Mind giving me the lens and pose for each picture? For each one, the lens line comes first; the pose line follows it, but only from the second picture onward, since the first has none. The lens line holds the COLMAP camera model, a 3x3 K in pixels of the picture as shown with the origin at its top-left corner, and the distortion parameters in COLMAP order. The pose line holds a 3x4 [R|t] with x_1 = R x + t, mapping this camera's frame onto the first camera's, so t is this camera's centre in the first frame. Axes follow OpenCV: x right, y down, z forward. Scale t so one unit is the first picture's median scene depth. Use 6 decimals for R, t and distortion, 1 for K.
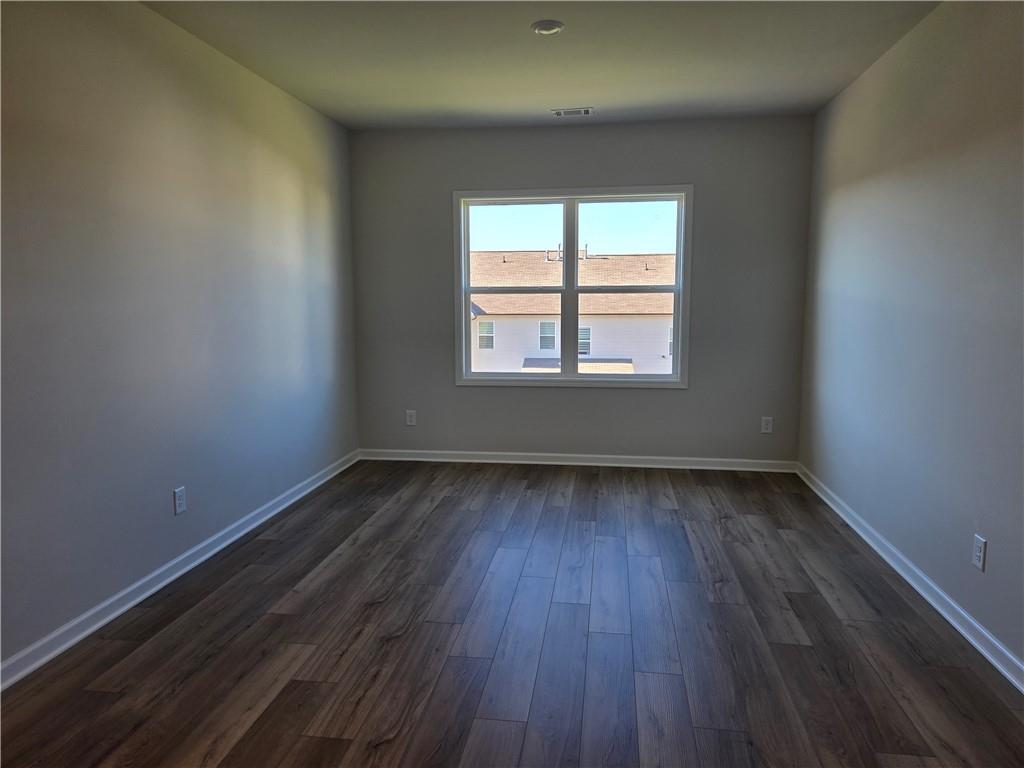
lens RADIAL K [[709.5, 0, 512.0], [0, 709.5, 384.0], [0, 0, 1]] dist [0.058498, -0.000796]
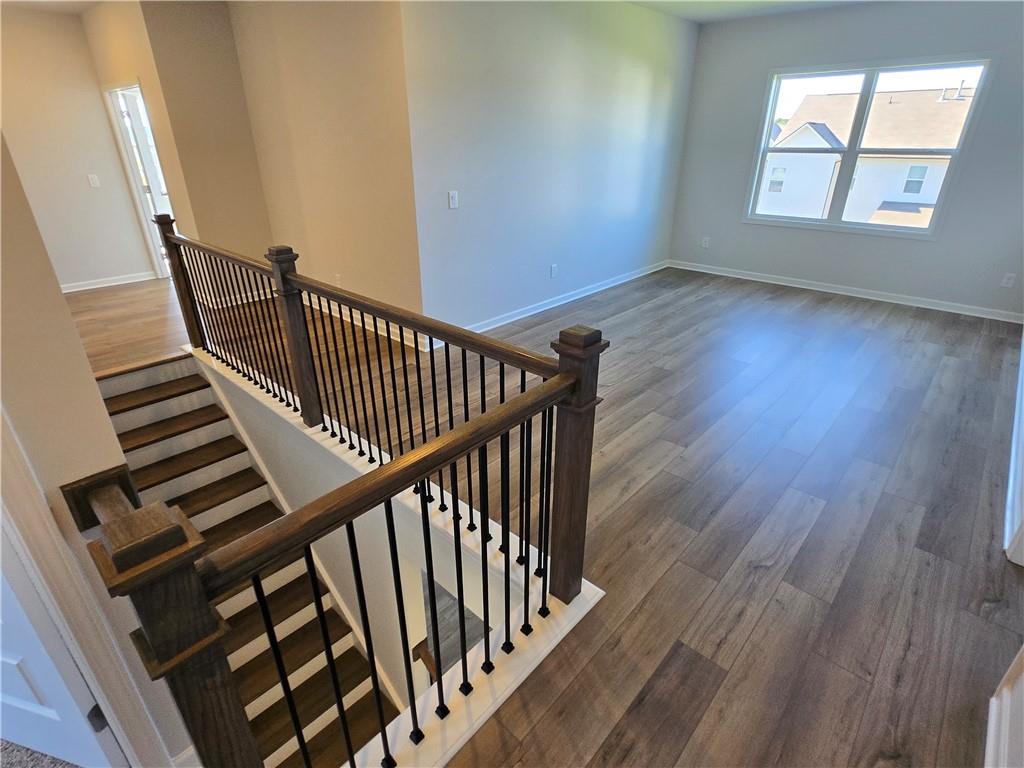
lens RADIAL K [[516.7, 0, 512.0], [0, 516.7, 384.0], [0, 0, 1]] dist [-0.001112, -0.000559]
pose [[0.825938, 0.244526, -0.507970, 0.159040], [-0.069445, 0.938304, 0.338766, -0.013651], [0.559468, -0.244524, 0.791962, -0.175855]]
